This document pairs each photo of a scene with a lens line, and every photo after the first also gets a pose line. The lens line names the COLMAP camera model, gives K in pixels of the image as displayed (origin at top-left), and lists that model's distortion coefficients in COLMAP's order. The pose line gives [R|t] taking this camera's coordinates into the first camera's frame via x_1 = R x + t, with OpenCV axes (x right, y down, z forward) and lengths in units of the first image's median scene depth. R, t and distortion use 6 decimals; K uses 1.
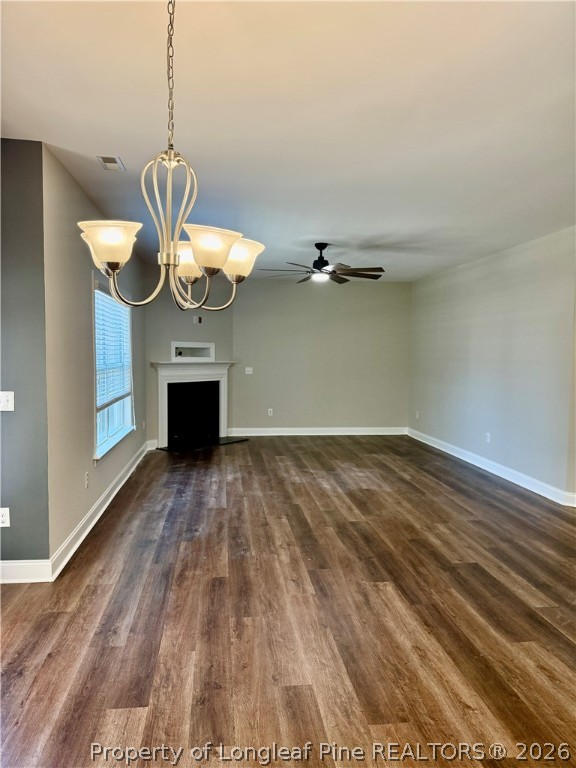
lens RADIAL K [[554.3, 0, 288.7], [0, 554.3, 401.9], [0, 0, 1]] dist [0.080607, -0.111593]
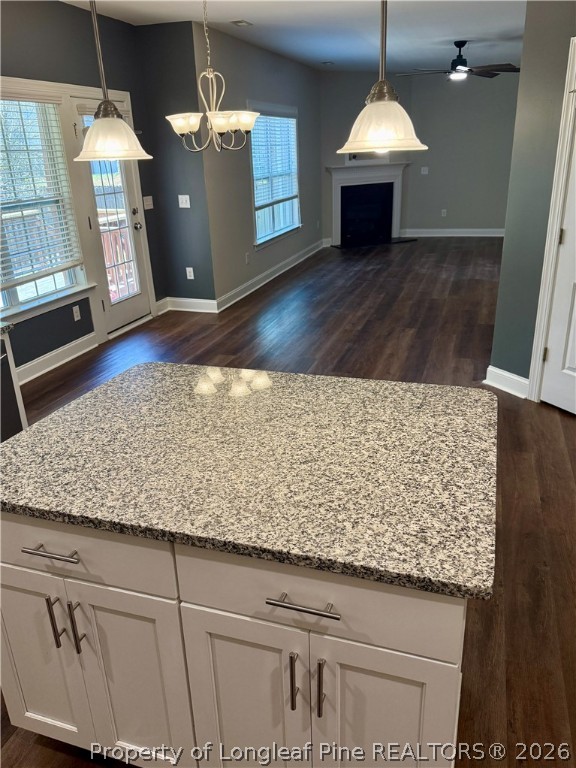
lens RADIAL K [[554.3, 0, 288.7], [0, 554.3, 401.9], [0, 0, 1]] dist [0.080607, -0.111593]
pose [[0.920406, 0.121059, -0.371750, 0.235964], [0.008654, 0.944311, 0.328939, 0.007791], [0.390868, -0.305975, 0.868102, -0.254288]]
